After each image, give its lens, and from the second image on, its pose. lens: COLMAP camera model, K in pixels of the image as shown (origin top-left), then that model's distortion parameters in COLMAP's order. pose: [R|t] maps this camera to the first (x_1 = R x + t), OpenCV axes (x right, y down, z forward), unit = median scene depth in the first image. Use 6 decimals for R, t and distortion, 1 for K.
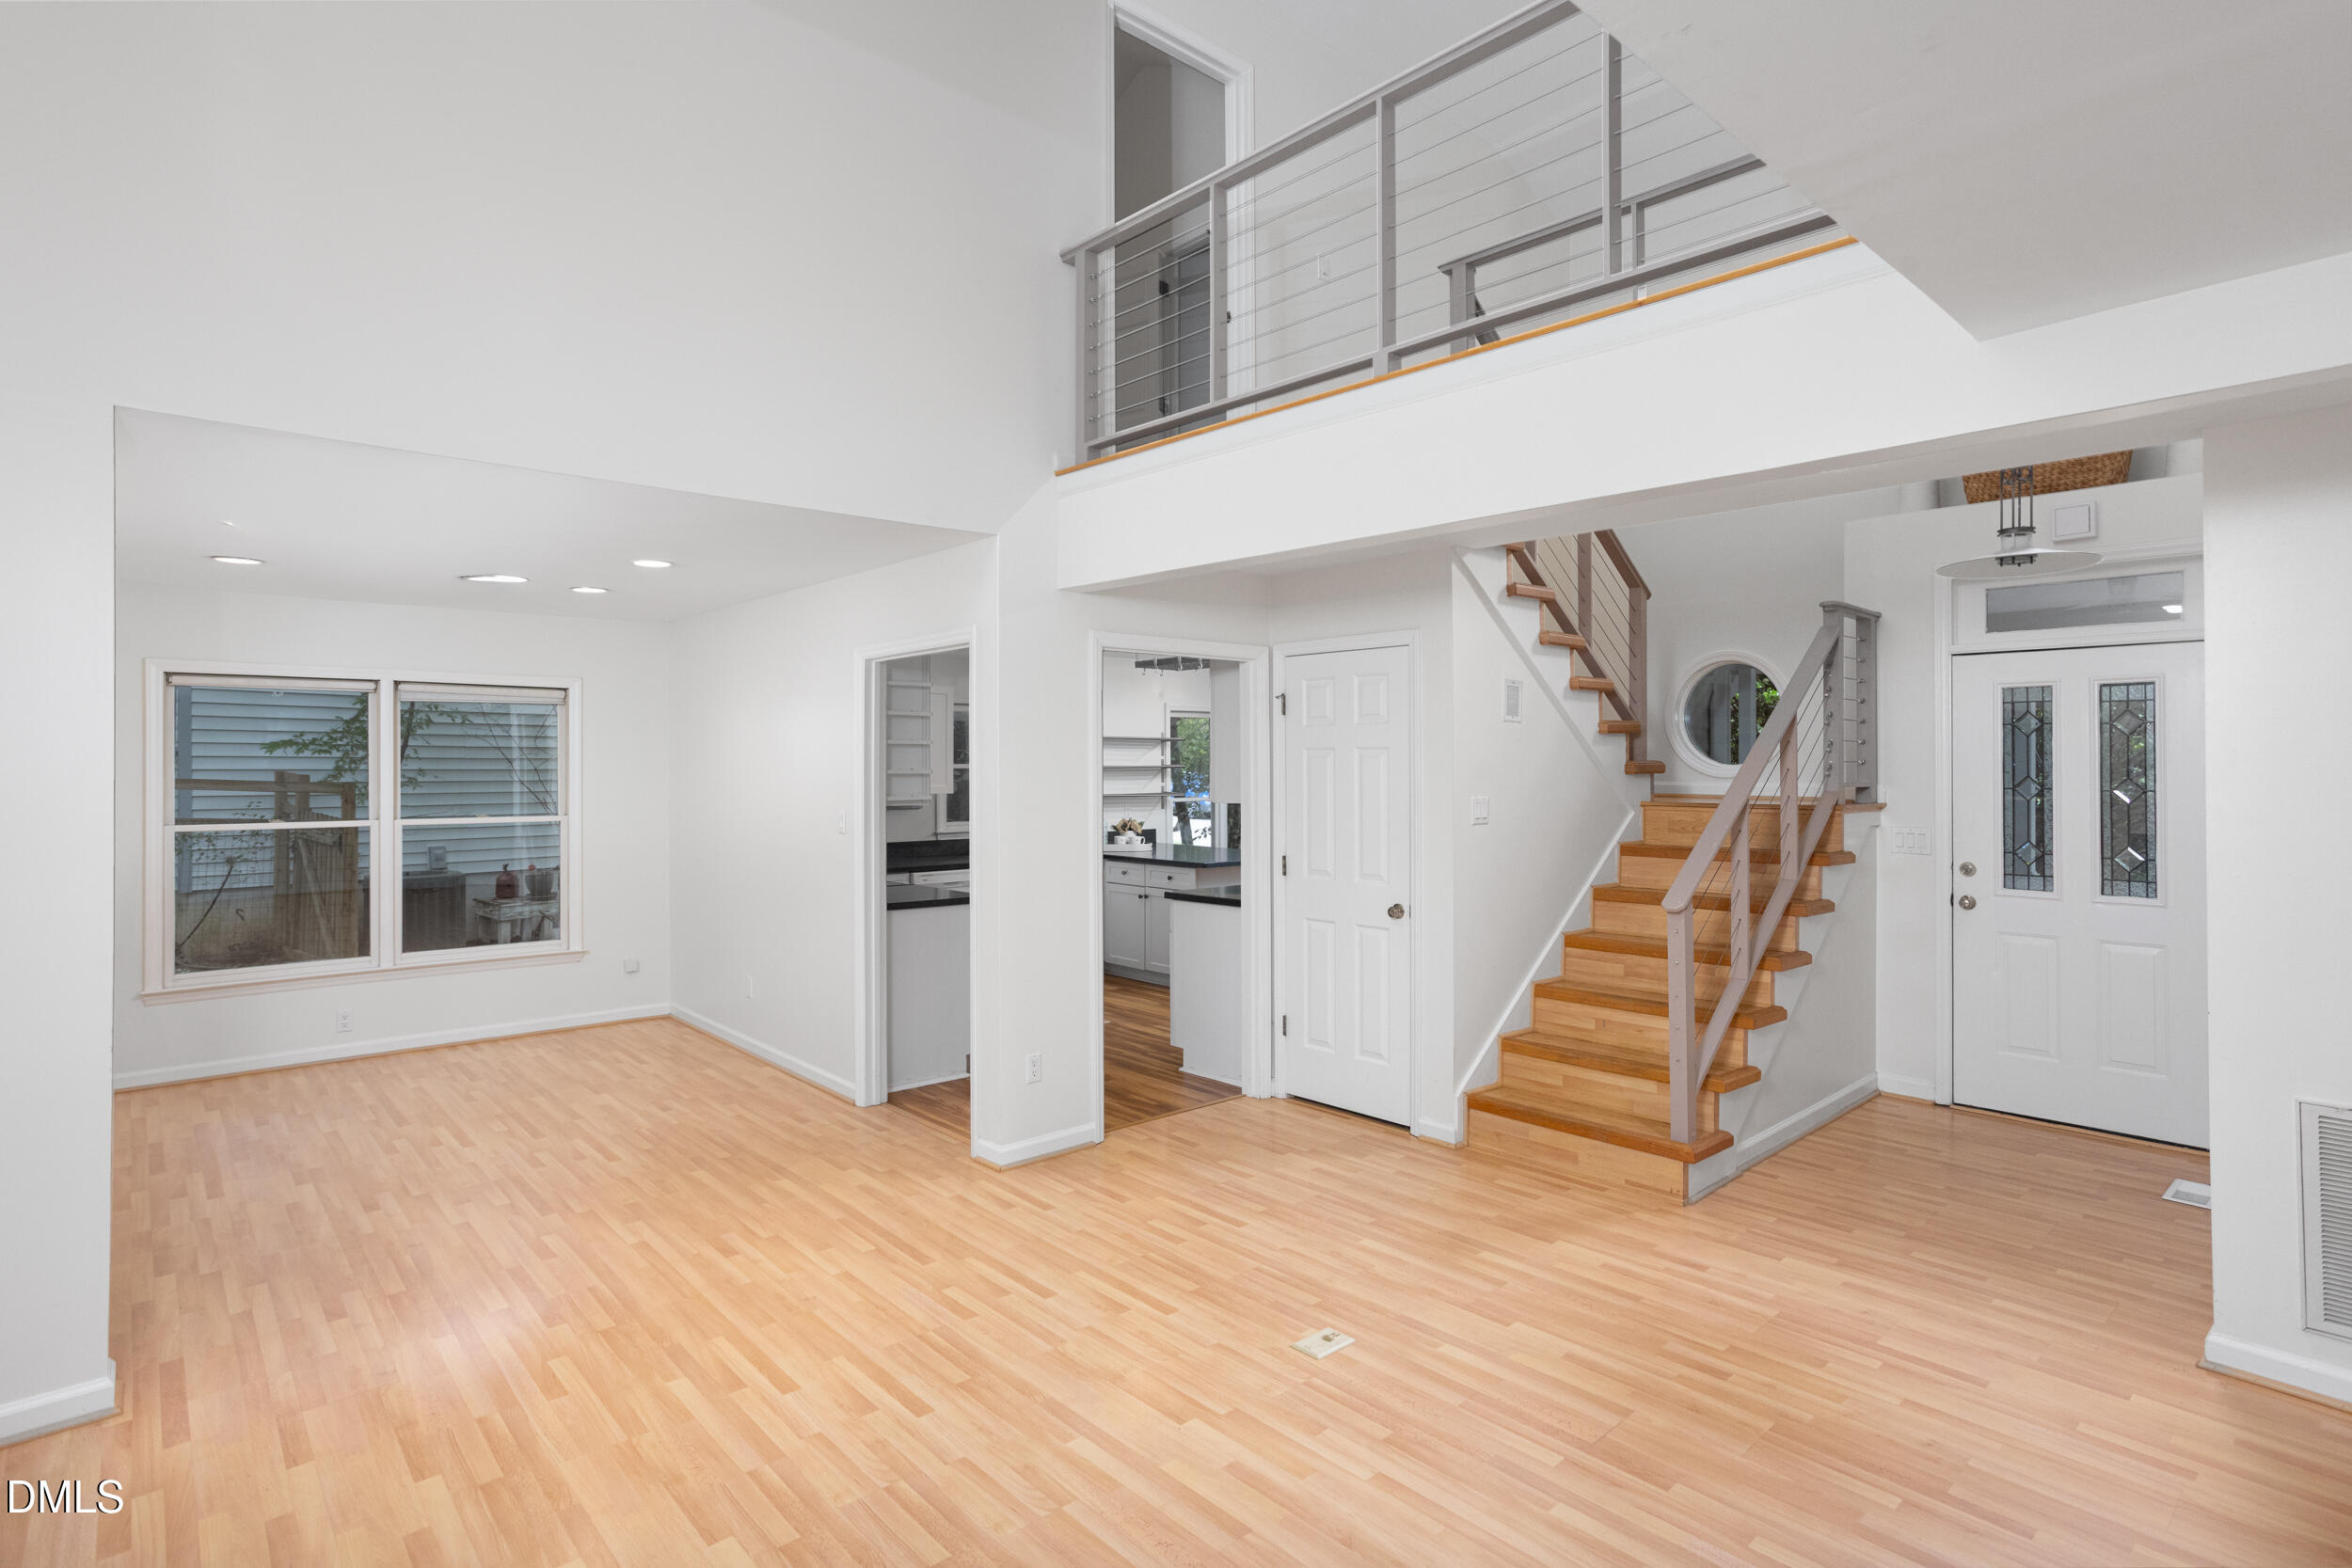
lens RADIAL K [[1204.6, 0, 1169.9], [0, 1204.6, 727.1], [0, 0, 1]] dist [-0.050656, 0.027424]
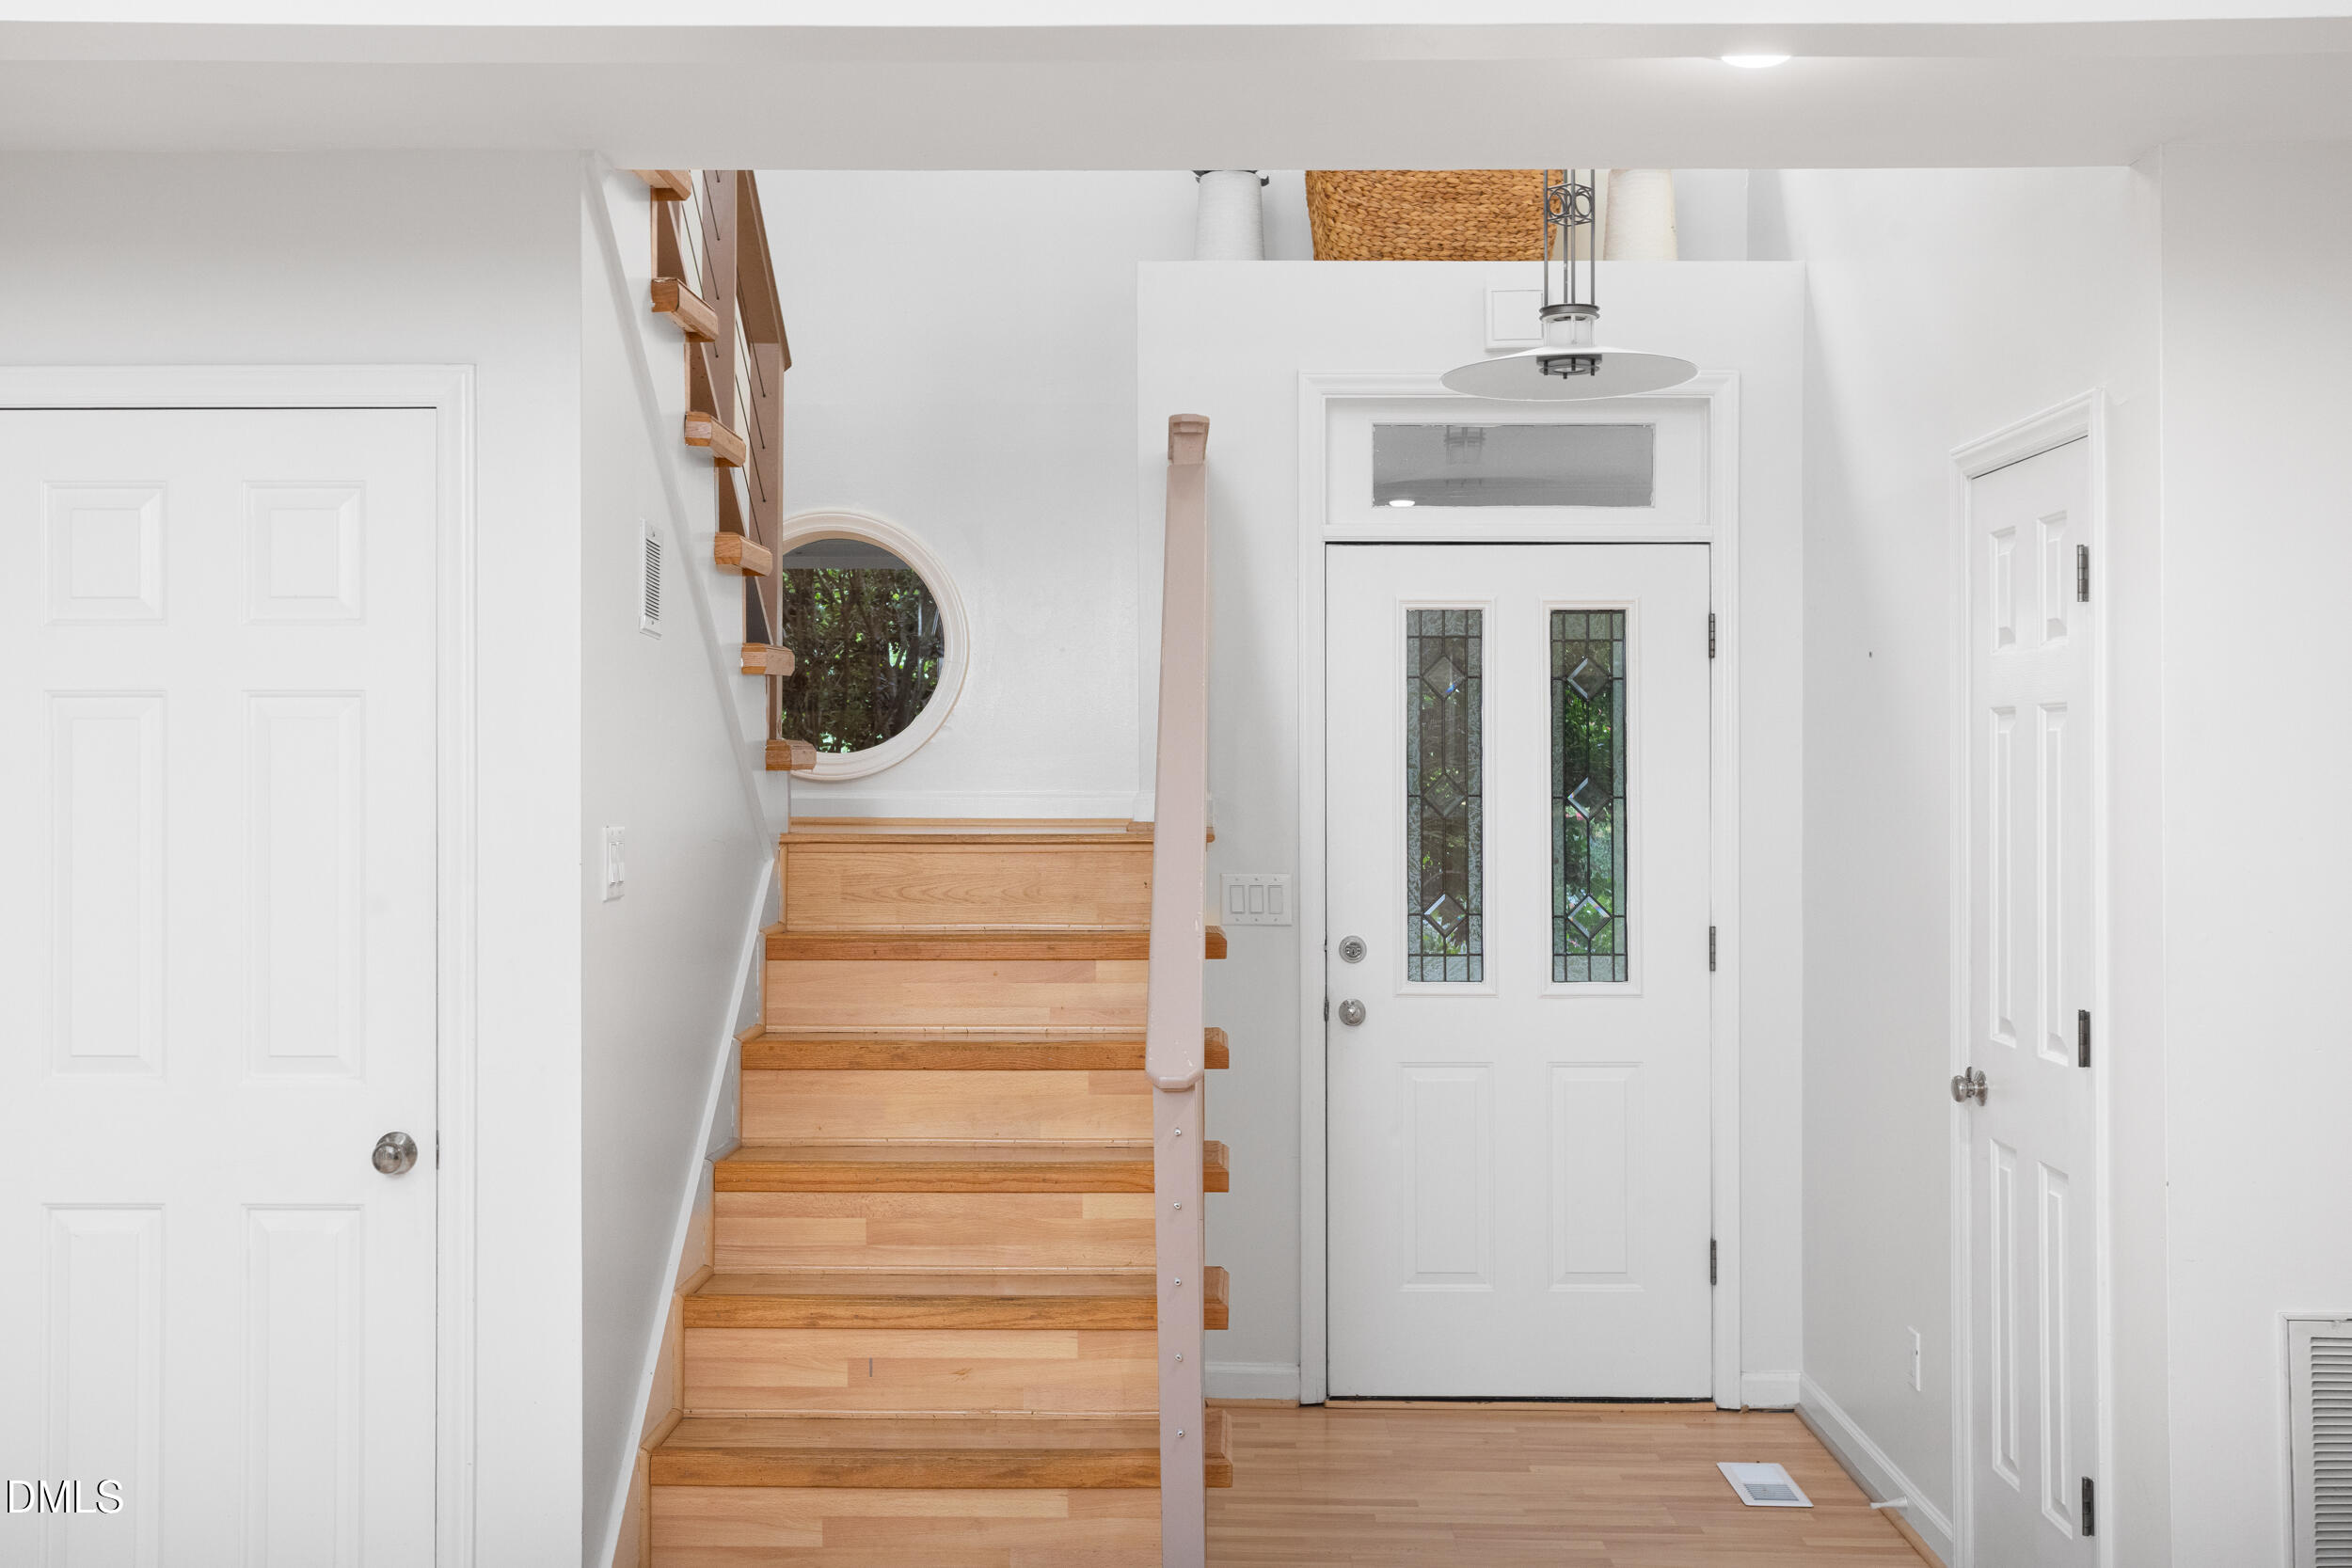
lens RADIAL K [[2376.3, 0, 1175.9], [0, 2376.3, 730.6], [0, 0, 1]] dist [-0.022762, -0.005795]
pose [[0.678018, 0.012021, 0.734947, -0.170967], [-0.025724, 0.999642, 0.007381, 0.017935], [-0.734595, -0.023910, 0.678085, 0.365676]]
